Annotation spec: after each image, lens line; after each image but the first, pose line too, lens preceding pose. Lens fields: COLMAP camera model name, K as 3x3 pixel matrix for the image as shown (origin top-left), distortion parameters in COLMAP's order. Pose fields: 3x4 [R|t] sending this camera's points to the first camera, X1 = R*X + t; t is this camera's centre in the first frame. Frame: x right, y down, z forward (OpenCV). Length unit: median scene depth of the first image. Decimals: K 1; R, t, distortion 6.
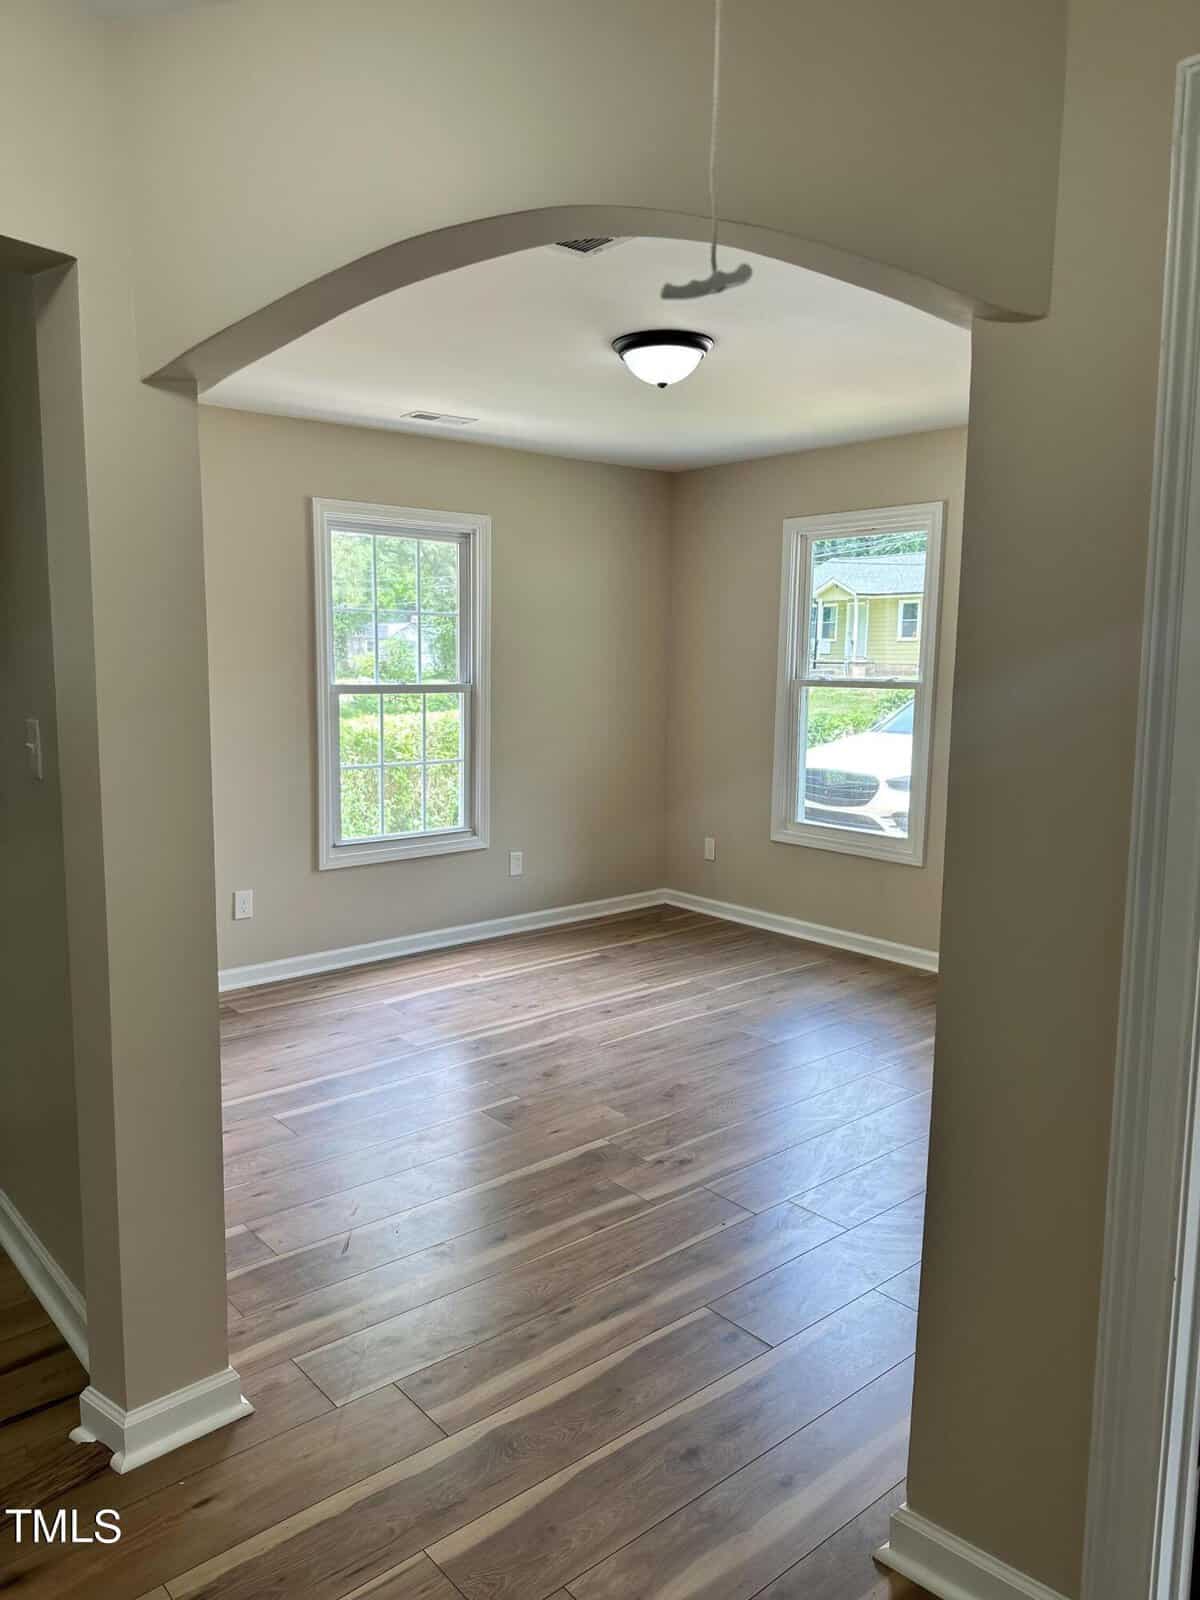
lens RADIAL K [[1138.7, 0, 601.5], [0, 1138.7, 798.3], [0, 0, 1]] dist [0.046826, -0.054518]
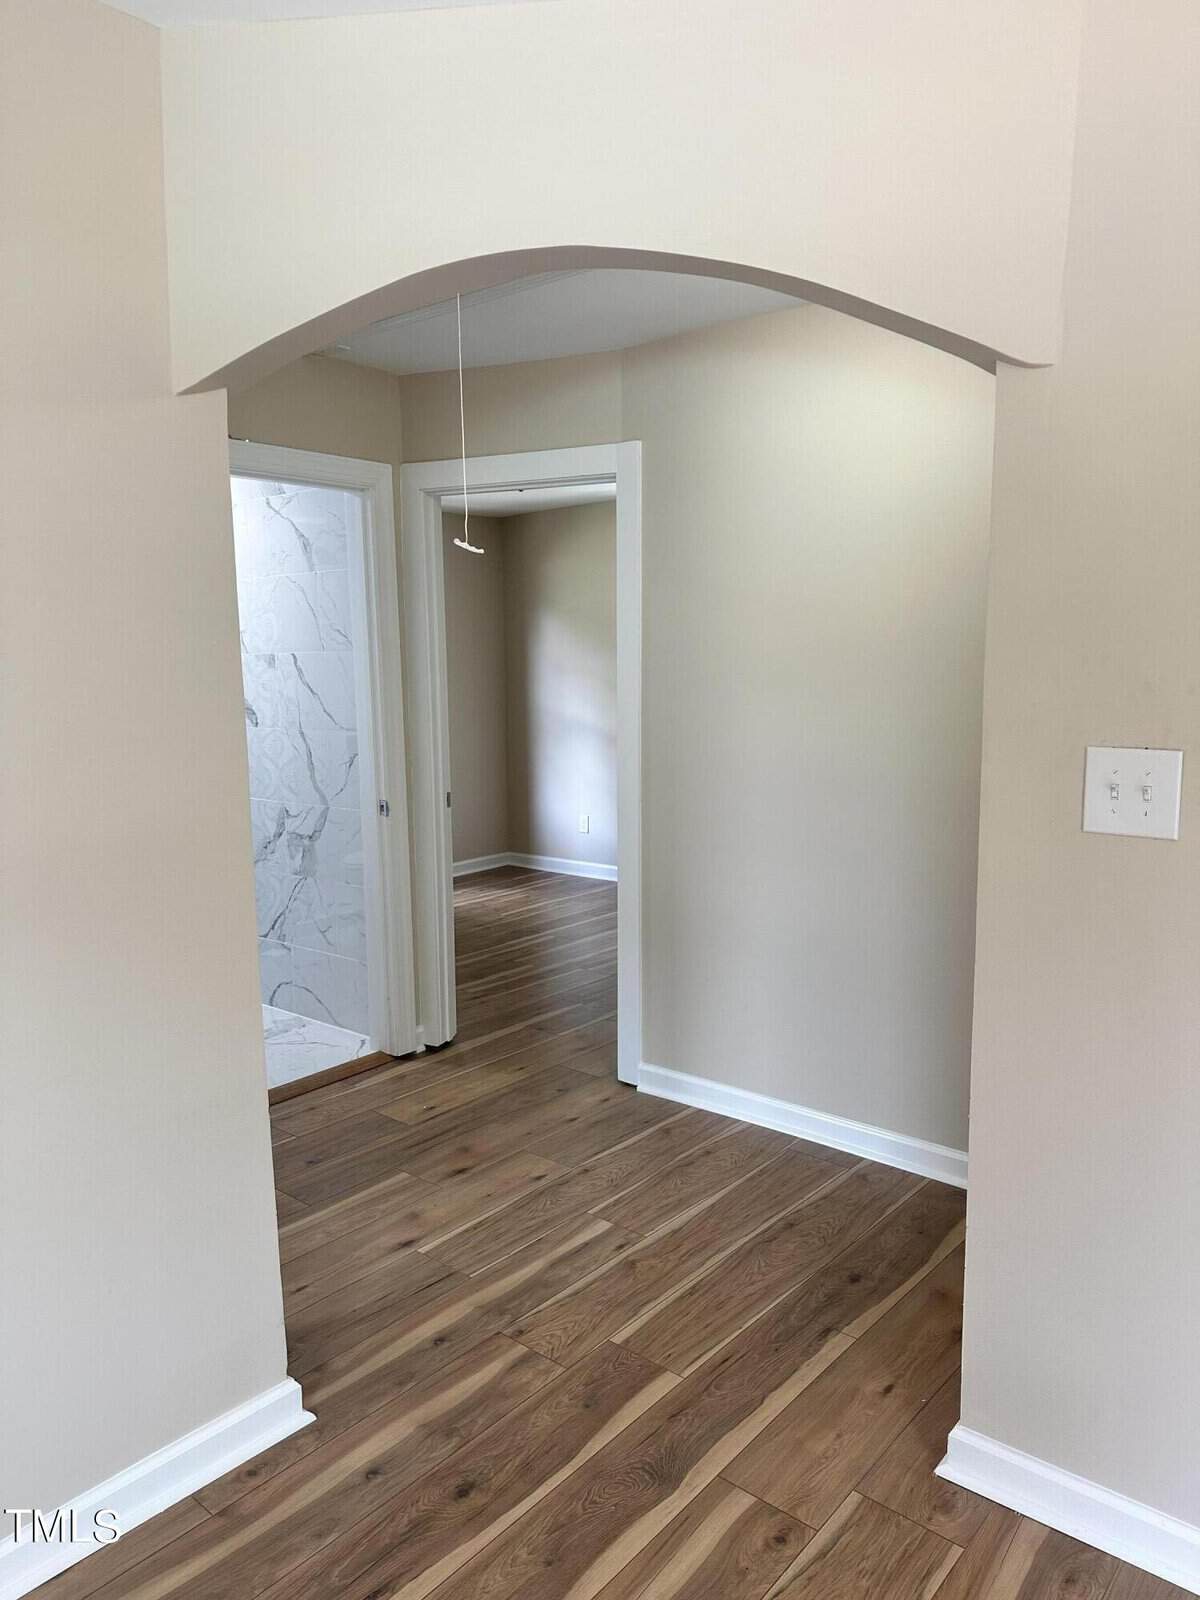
lens RADIAL K [[1138.7, 0, 599.6], [0, 1138.7, 803.2], [0, 0, 1]] dist [0.046826, -0.054518]
pose [[-0.987300, 0.040028, -0.153739, 0.099073], [-0.000102, 0.967578, 0.252572, -0.257389], [0.158864, 0.249380, -0.955286, 1.948112]]
